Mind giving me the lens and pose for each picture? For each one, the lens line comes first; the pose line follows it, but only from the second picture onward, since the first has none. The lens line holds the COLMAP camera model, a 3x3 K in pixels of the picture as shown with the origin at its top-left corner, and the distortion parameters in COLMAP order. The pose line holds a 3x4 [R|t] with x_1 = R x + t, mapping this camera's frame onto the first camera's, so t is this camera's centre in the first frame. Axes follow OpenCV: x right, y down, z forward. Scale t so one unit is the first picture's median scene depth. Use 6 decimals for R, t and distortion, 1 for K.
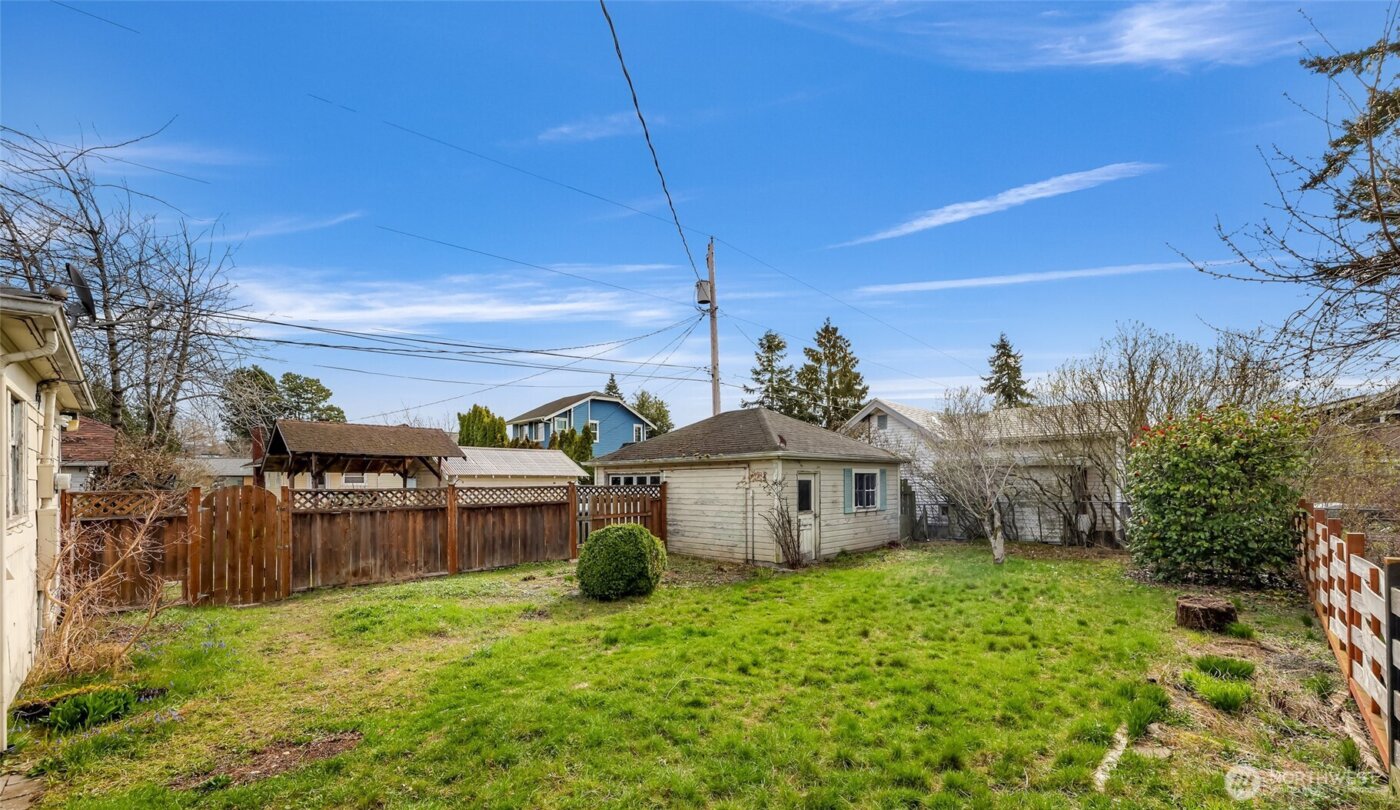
lens RADIAL K [[570.6, 0, 695.1], [0, 570.6, 474.9], [0, 0, 1]] dist [-0.001238, 0.000252]
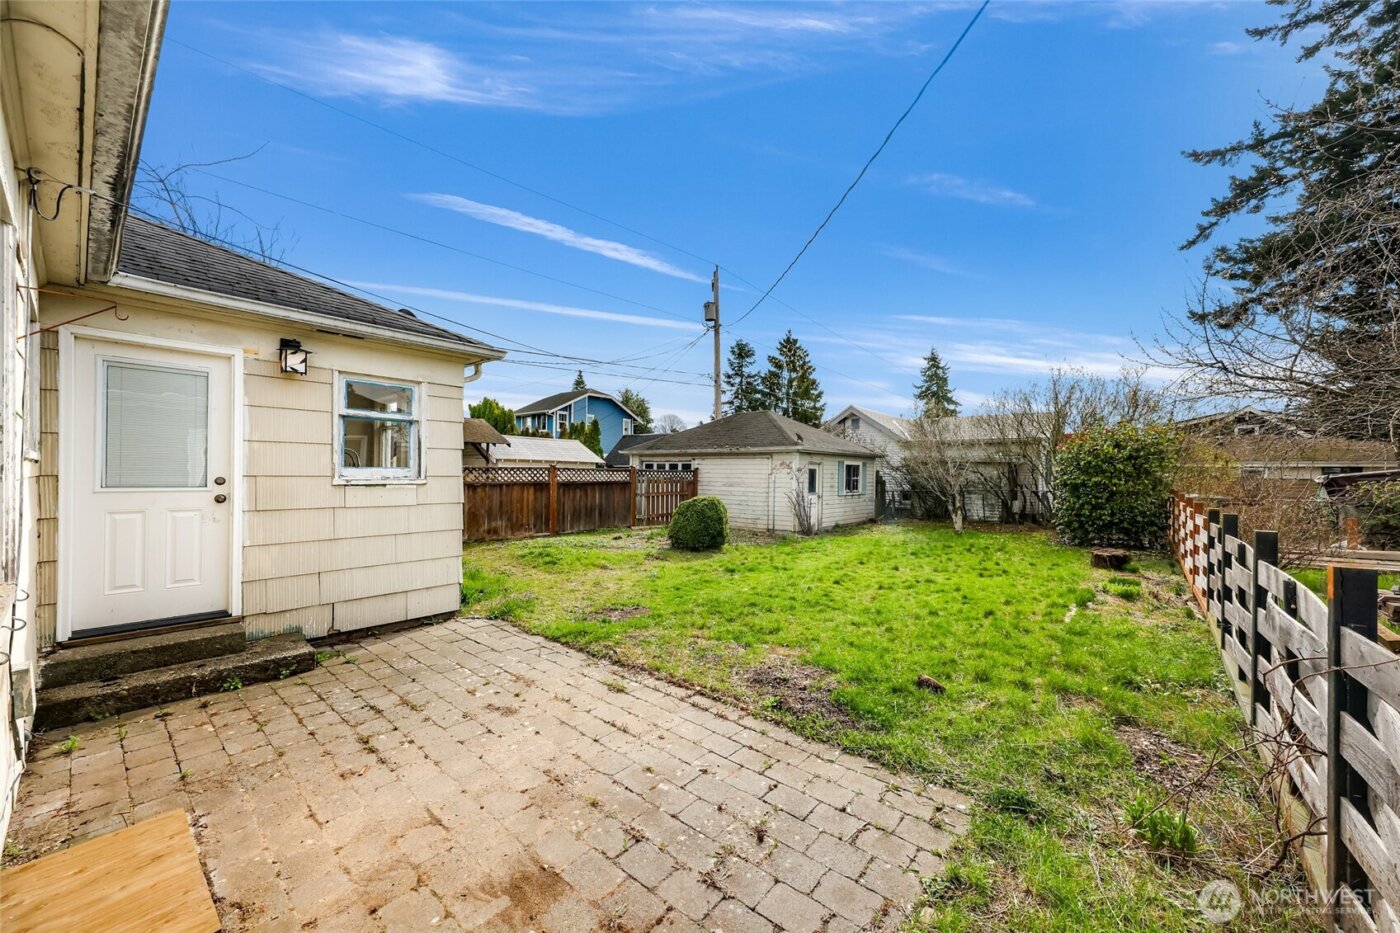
lens RADIAL K [[515.5, 0, 693.2], [0, 515.5, 466.9], [0, 0, 1]] dist [0.002099, -0.000462]
pose [[0.997600, 0.022867, 0.065355, -0.162770], [-0.023047, 0.999732, 0.002004, 0.009246], [-0.065292, -0.003505, 0.997860, -0.158577]]
